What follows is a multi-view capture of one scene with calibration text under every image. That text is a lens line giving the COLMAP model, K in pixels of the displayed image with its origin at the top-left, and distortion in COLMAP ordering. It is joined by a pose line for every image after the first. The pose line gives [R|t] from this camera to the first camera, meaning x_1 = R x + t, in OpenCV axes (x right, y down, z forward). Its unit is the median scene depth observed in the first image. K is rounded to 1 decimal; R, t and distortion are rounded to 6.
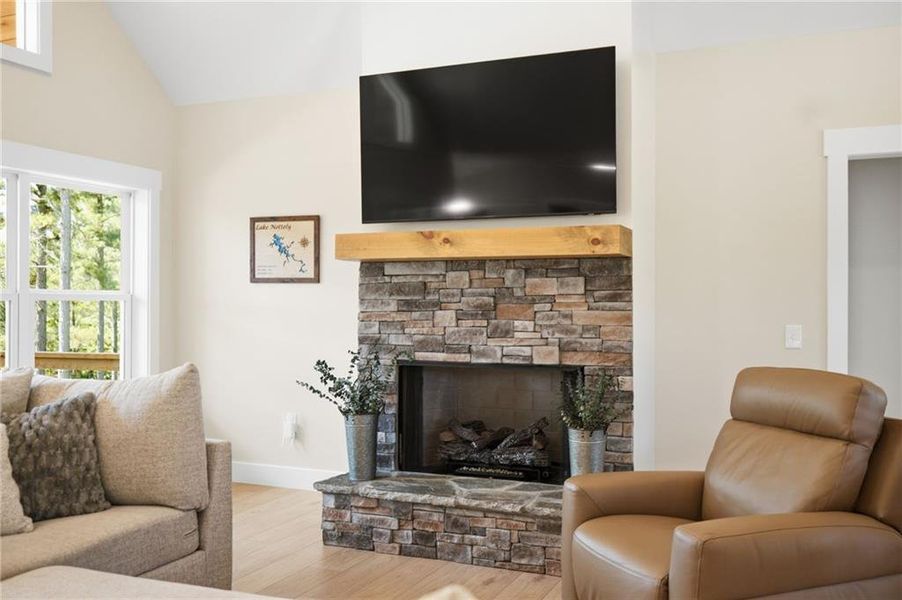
lens RADIAL K [[814.1, 0, 451.0], [0, 814.1, 300.0], [0, 0, 1]] dist [0.006767, -0.000139]
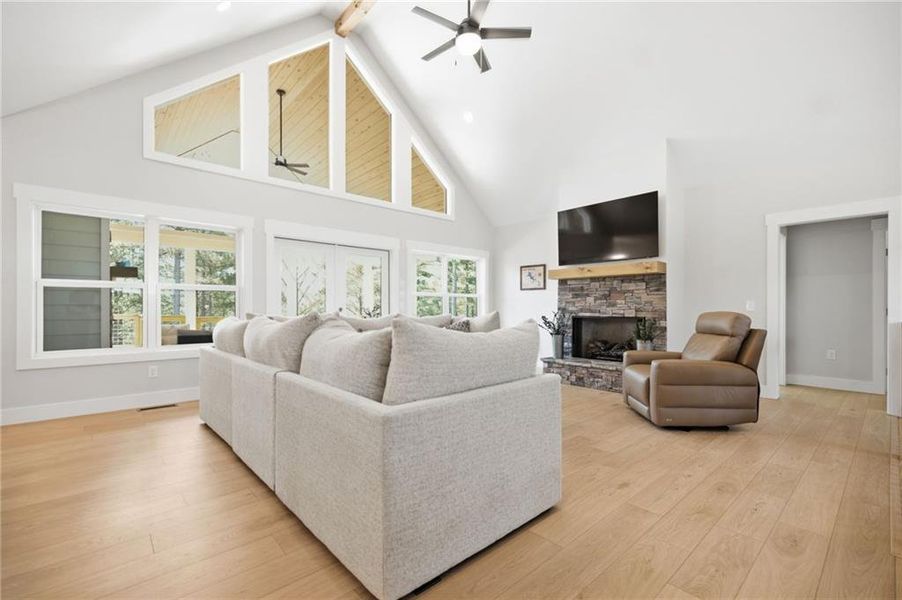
lens RADIAL K [[389.4, 0, 451.0], [0, 389.4, 300.0], [0, 0, 1]] dist [0.001116, 0.000064]
pose [[0.902409, -0.009917, -0.430767, 0.131797], [-0.000532, 0.999709, -0.024127, 0.054111], [0.430881, 0.022002, 0.902140, -0.341440]]
